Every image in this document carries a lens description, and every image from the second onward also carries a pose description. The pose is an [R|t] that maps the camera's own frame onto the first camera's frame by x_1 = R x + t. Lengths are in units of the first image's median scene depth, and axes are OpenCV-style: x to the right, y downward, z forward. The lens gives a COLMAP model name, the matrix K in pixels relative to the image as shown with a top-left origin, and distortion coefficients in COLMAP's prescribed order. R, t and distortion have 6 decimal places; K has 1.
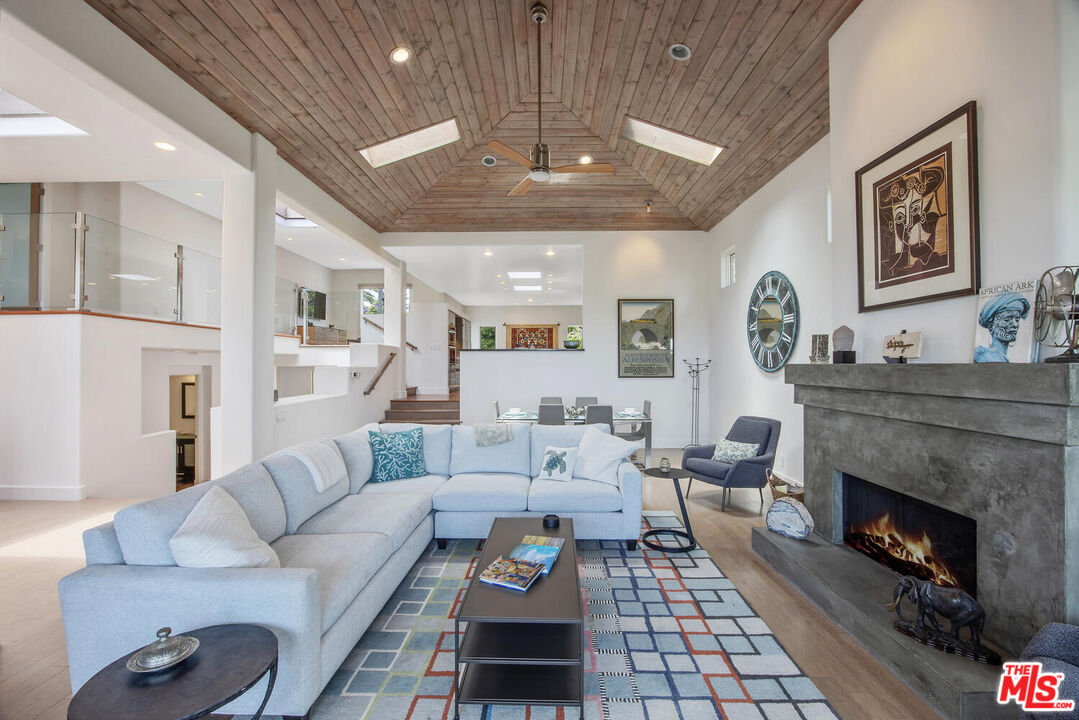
lens RADIAL K [[478.0, 0, 547.8], [0, 478.0, 357.7], [0, 0, 1]] dist [-0.000769, 0.000073]
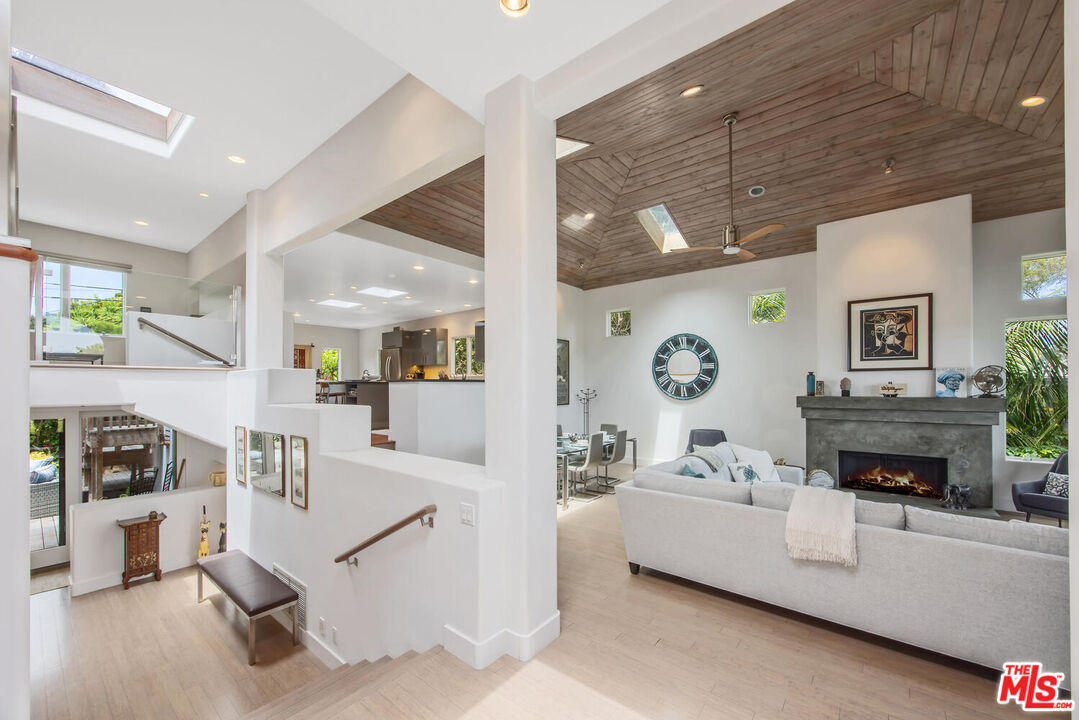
lens RADIAL K [[437.7, 0, 547.8], [0, 437.7, 381.2], [0, 0, 1]] dist [0.001237, 0.000163]
pose [[0.619221, 0.009534, 0.785159, -1.468073], [-0.008966, 0.999947, -0.005071, -0.028856], [-0.785166, -0.003899, 0.619273, 0.781607]]
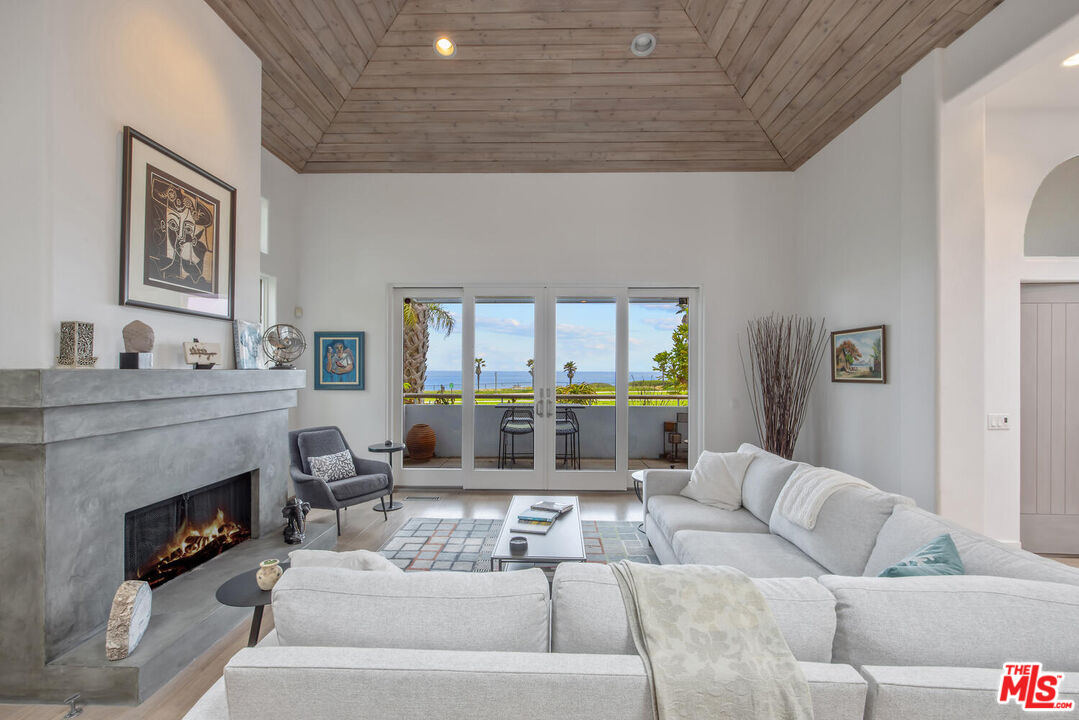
lens RADIAL K [[468.6, 0, 550.2], [0, 468.6, 369.3], [0, 0, 1]] dist [-0.001776, -0.000221]
pose [[-0.999983, -0.002162, 0.005479, -0.052443], [-0.002249, 0.999871, -0.015886, 0.021118], [-0.005444, -0.015898, -0.999859, 1.625858]]
